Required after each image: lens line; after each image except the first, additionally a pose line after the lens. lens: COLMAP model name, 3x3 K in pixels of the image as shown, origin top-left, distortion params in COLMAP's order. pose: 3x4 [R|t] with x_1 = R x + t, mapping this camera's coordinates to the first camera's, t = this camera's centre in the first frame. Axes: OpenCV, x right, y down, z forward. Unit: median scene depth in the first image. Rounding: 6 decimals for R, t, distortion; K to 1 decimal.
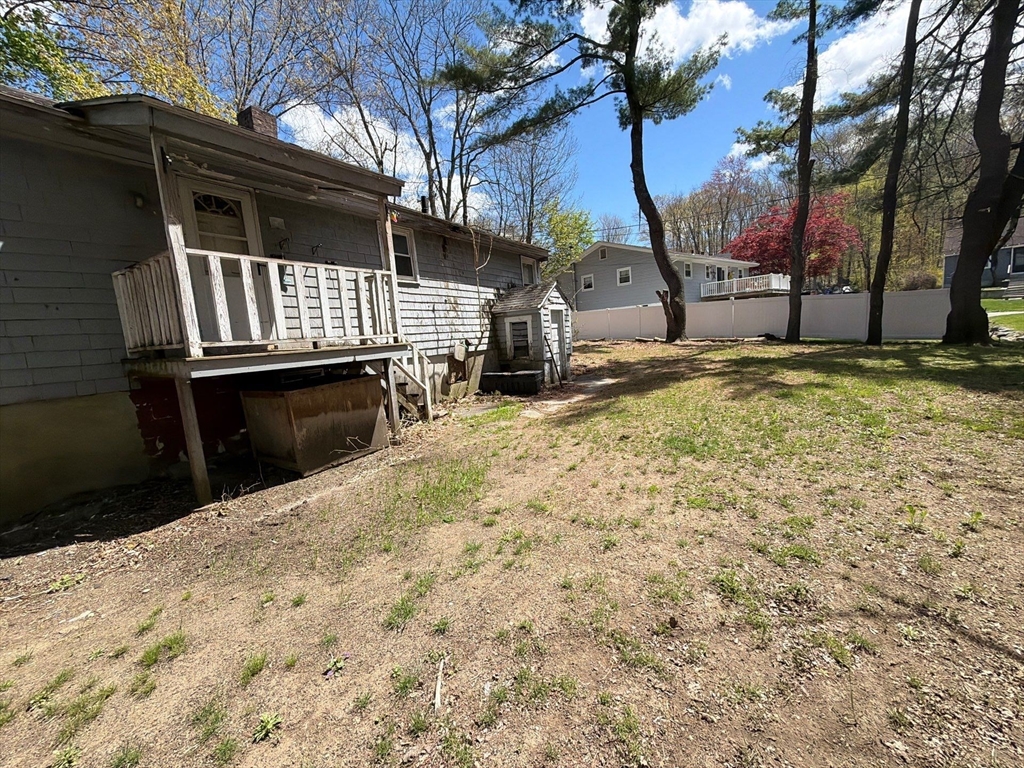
lens RADIAL K [[406.5, 0, 513.0], [0, 406.5, 384.4], [0, 0, 1]] dist [0.000049, -0.000019]
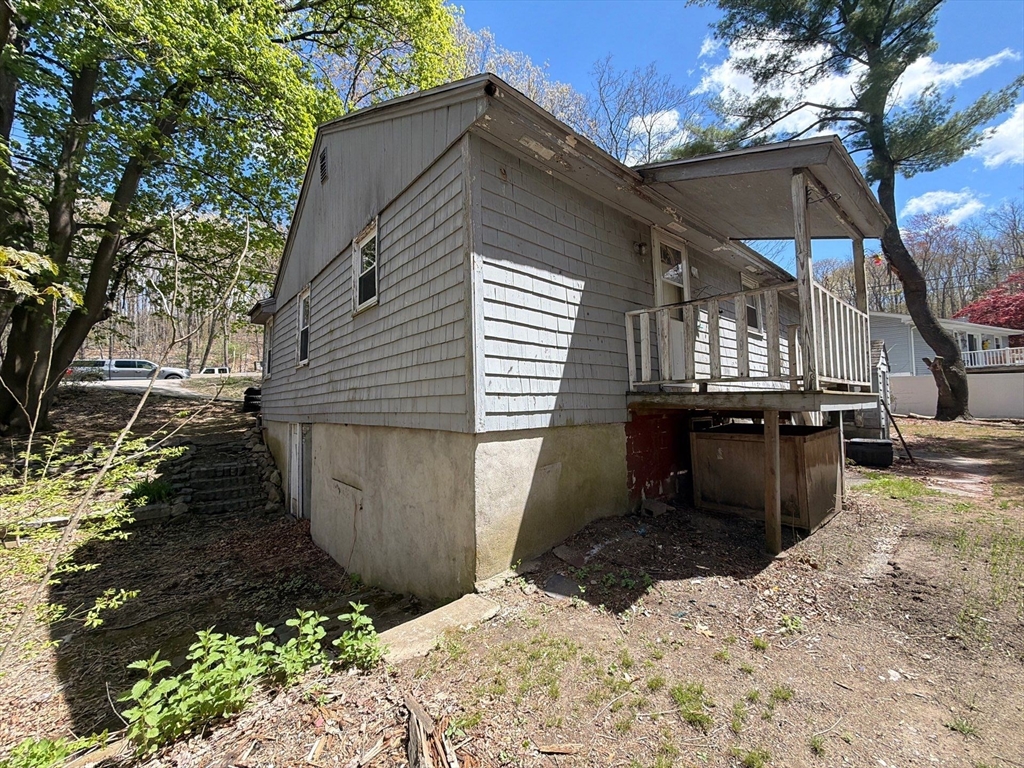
lens RADIAL K [[406.5, 0, 513.0], [0, 406.5, 384.4], [0, 0, 1]] dist [0.000049, -0.000019]
pose [[0.959229, 0.048871, -0.278371, -0.598175], [-0.092054, 0.985253, -0.144234, 0.061333], [0.267217, 0.163979, 0.949582, -0.045957]]
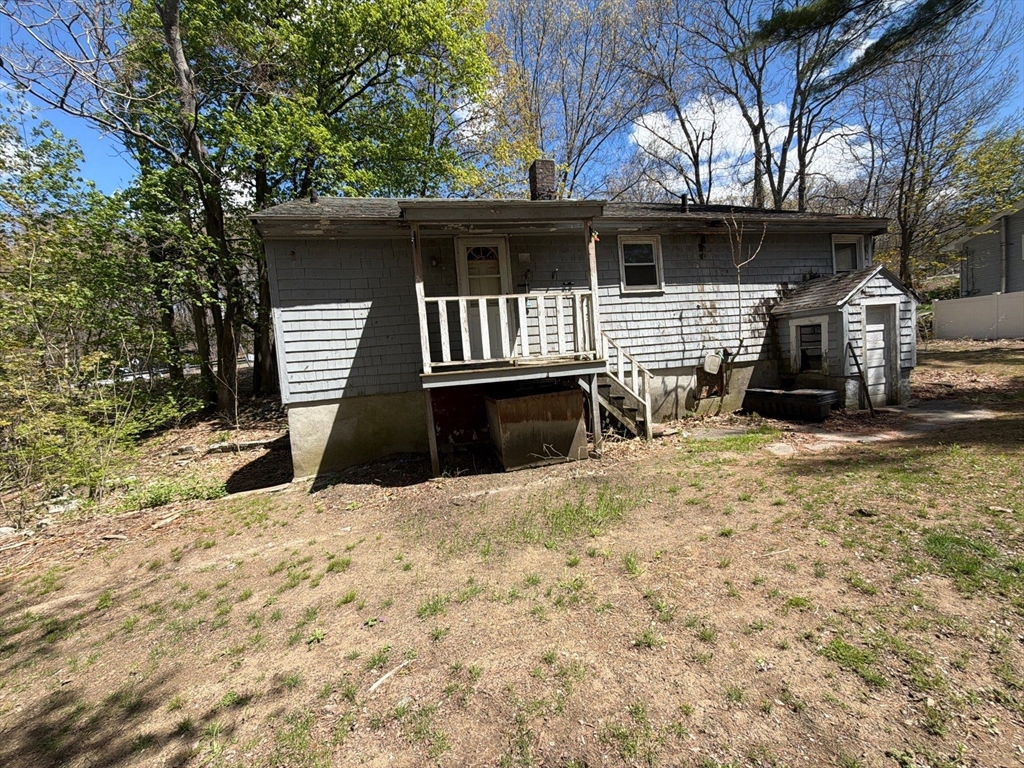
lens RADIAL K [[406.5, 0, 513.0], [0, 406.5, 384.4], [0, 0, 1]] dist [0.000049, -0.000019]
pose [[0.722034, 0.060384, -0.689217, 0.209462], [-0.058145, 0.997956, 0.026519, -0.041852], [0.689409, 0.020927, 0.724070, 0.089047]]
